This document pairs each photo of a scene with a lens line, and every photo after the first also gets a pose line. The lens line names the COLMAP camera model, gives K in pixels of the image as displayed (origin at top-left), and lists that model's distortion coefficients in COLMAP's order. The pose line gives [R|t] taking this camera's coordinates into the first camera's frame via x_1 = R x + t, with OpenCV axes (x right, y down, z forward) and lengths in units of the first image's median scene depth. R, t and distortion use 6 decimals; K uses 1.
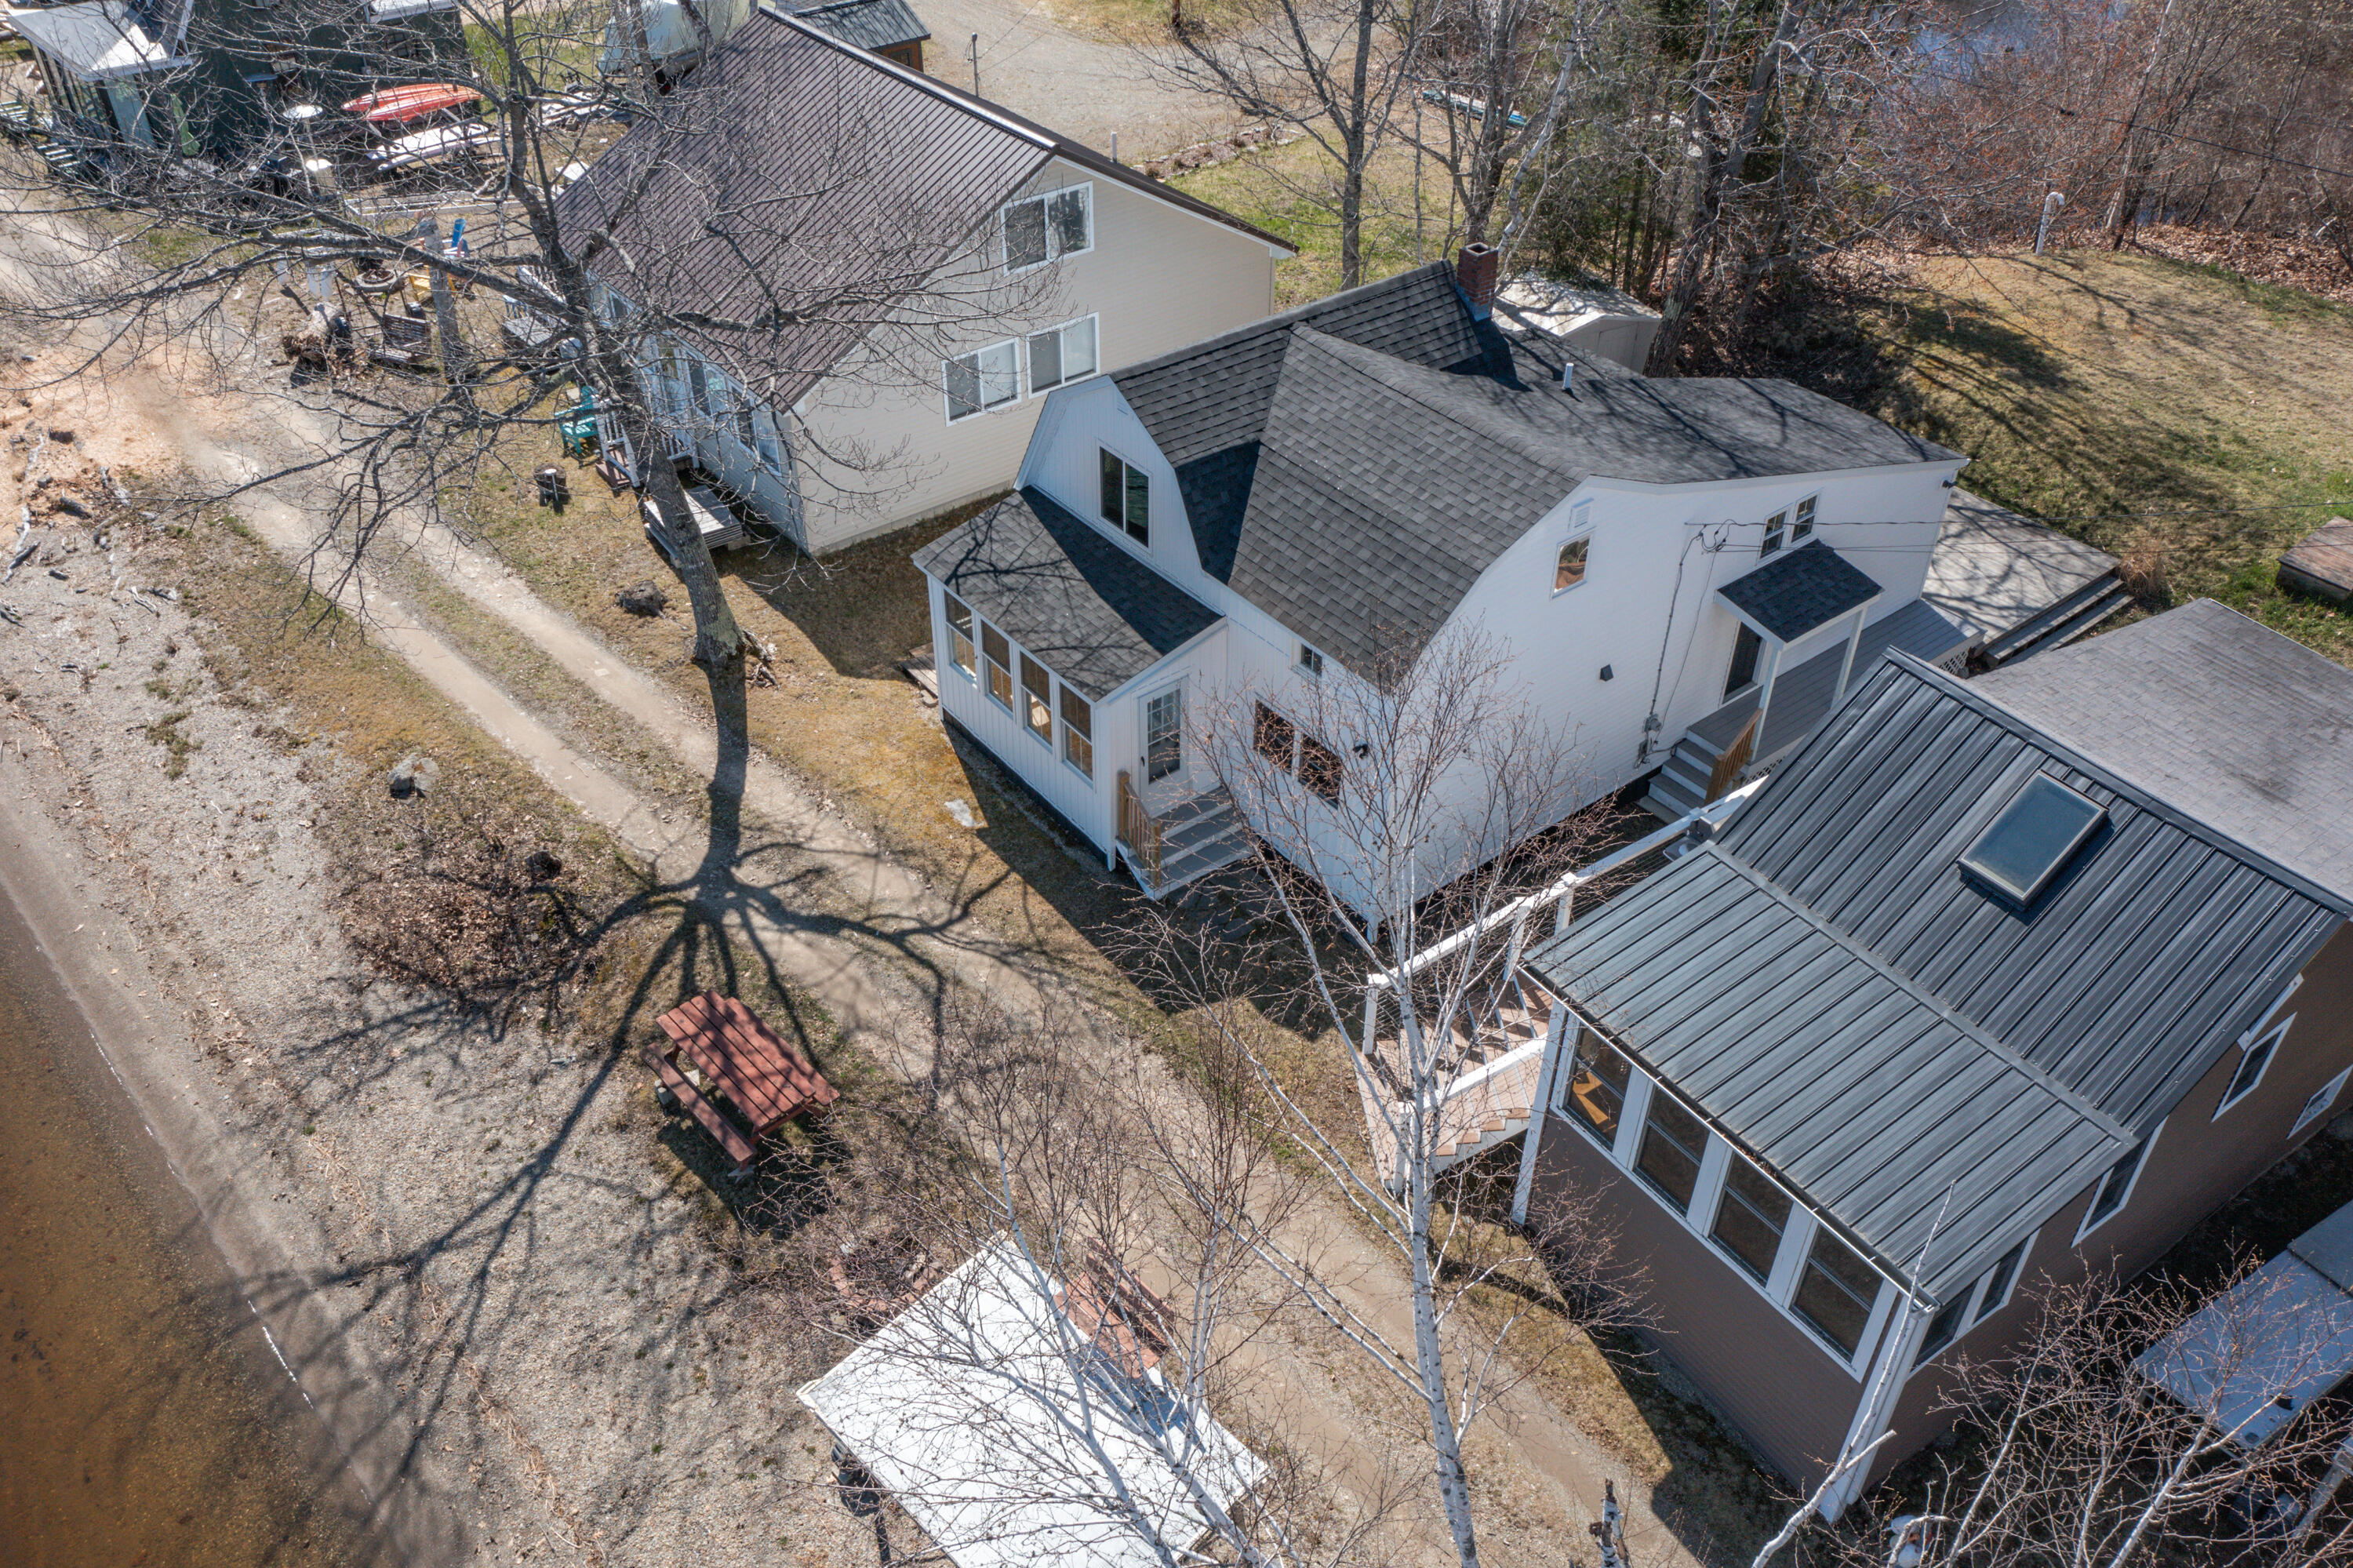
lens RADIAL K [[1876.9, 0, 1171.3], [0, 1876.9, 776.5], [0, 0, 1]] dist [-0.001704, -0.002424]
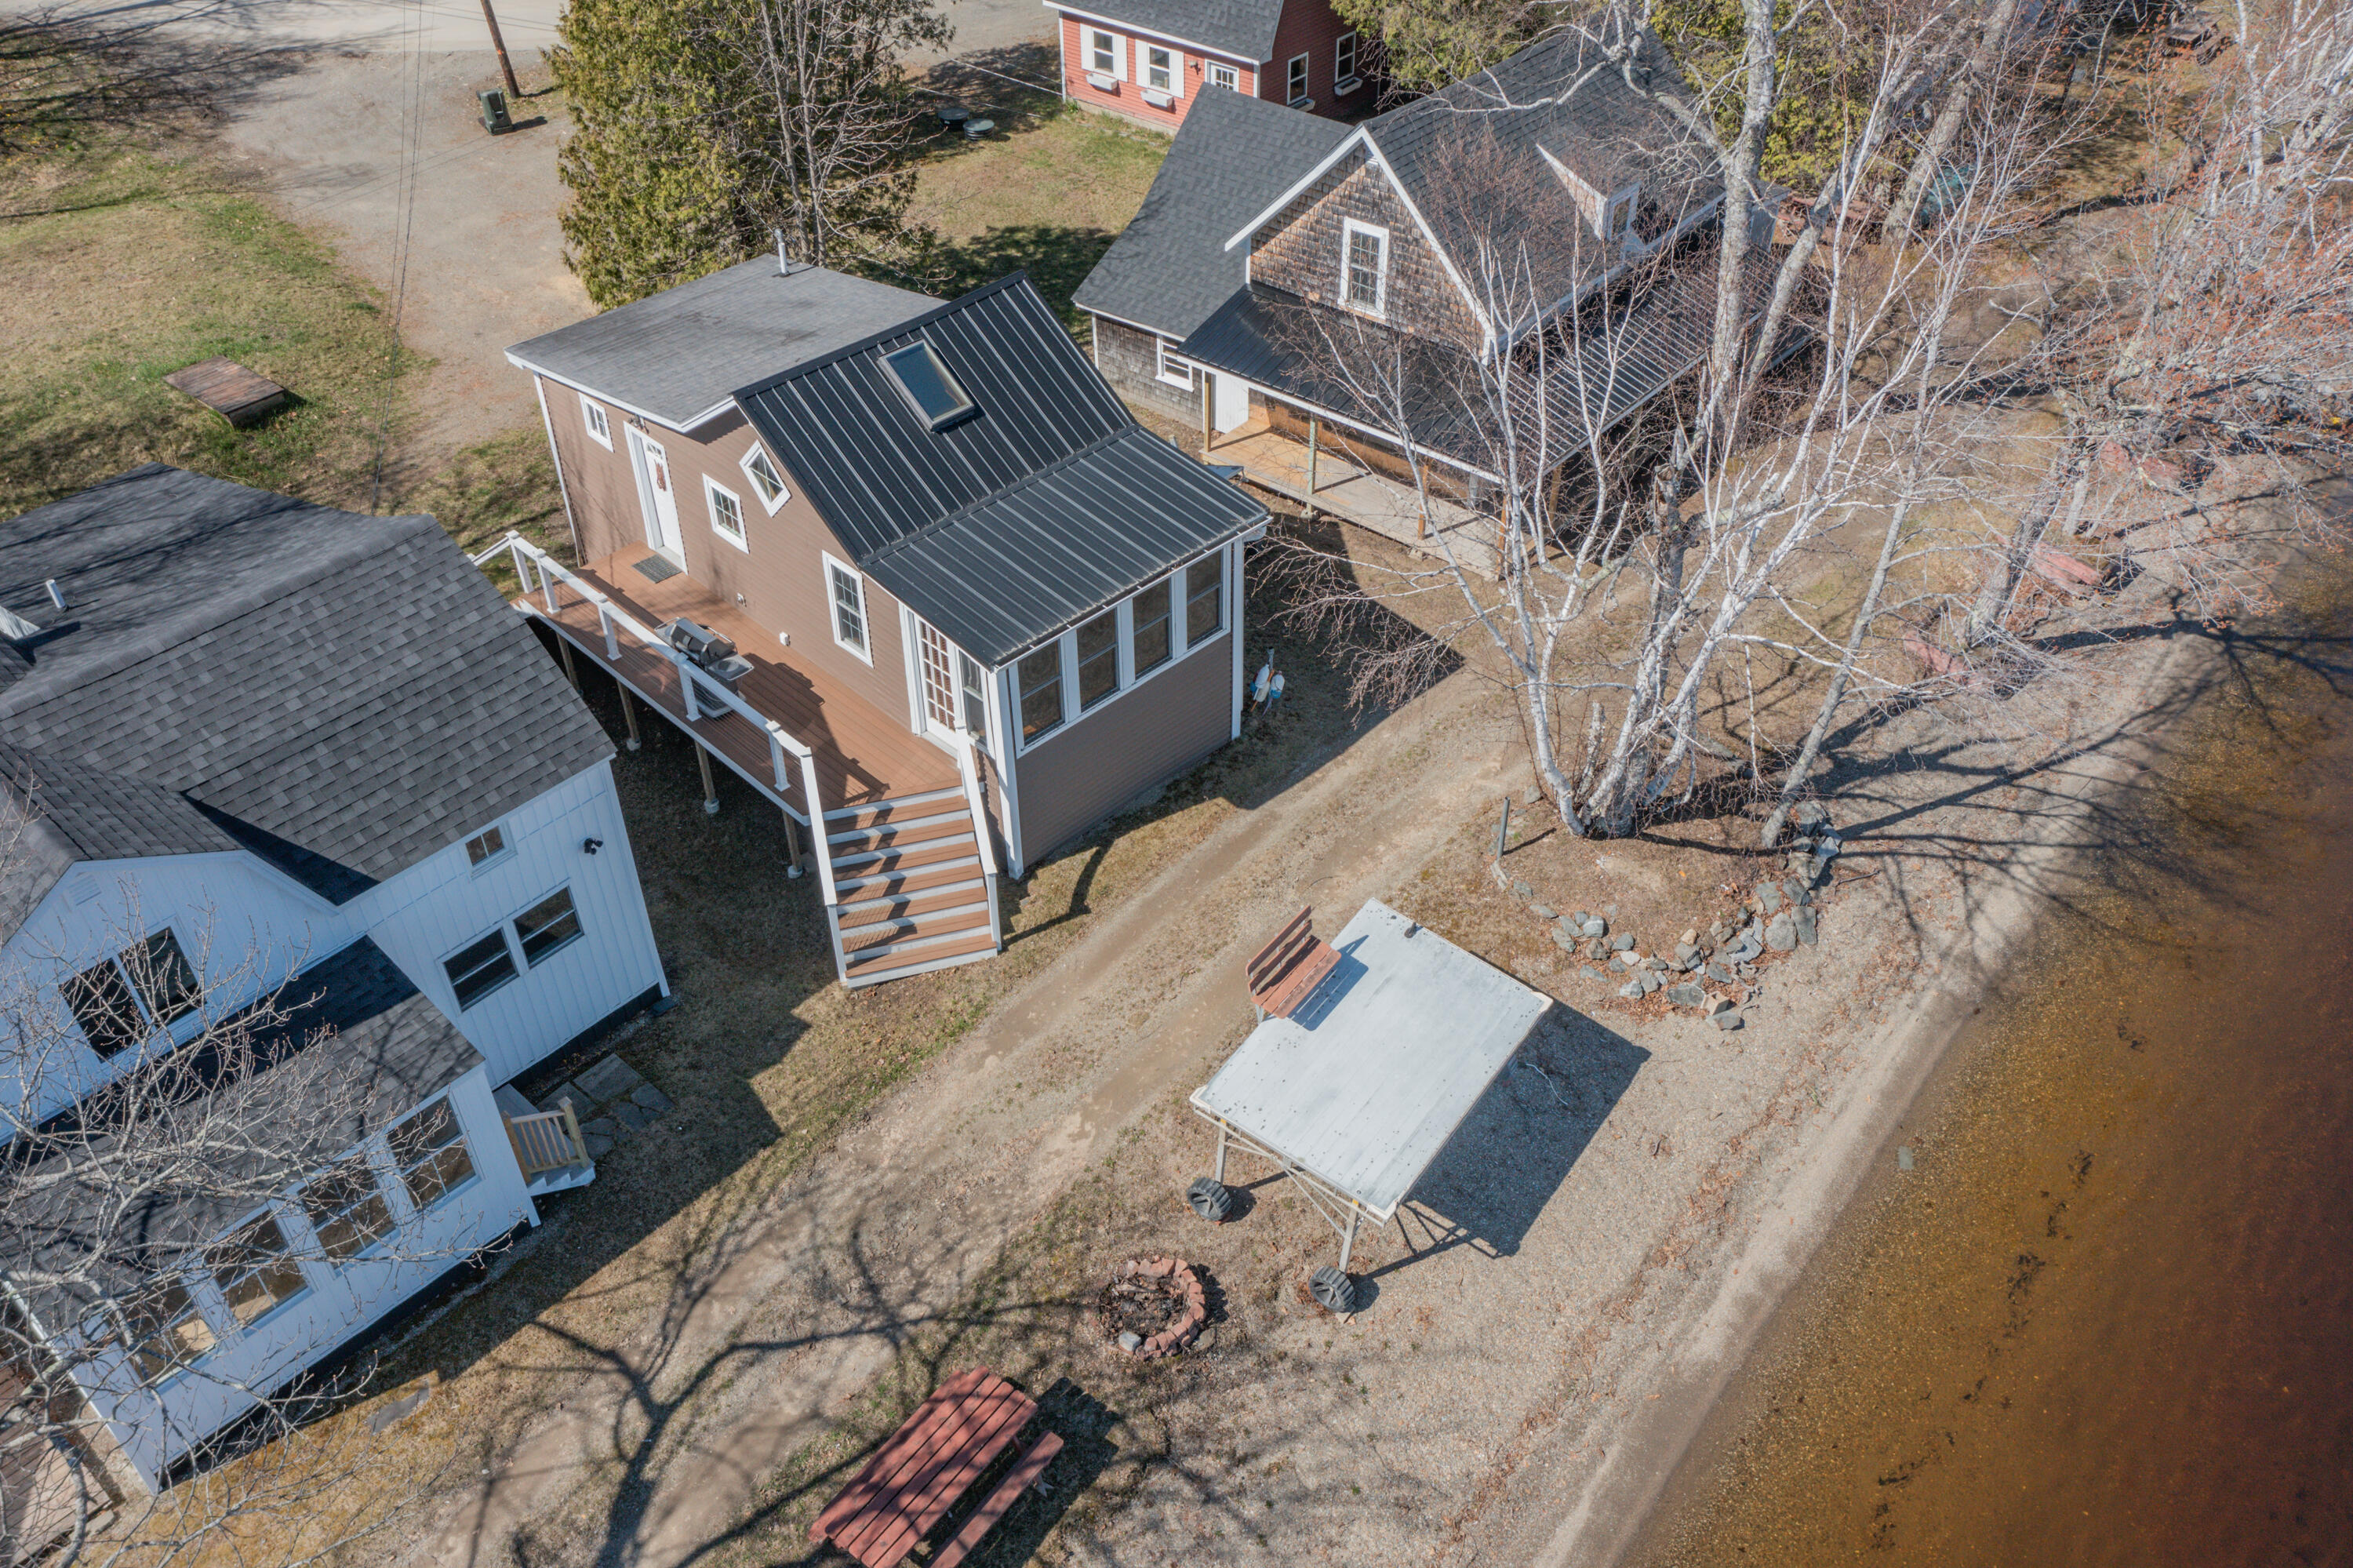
lens RADIAL K [[1876.9, 0, 1175.5], [0, 1876.9, 789.0], [0, 0, 1]] dist [-0.001704, -0.002424]
pose [[-0.177291, -0.637746, 0.749565, -0.610541], [0.607971, 0.527950, 0.592992, -0.390806], [-0.773911, 0.560846, 0.294130, 0.450378]]
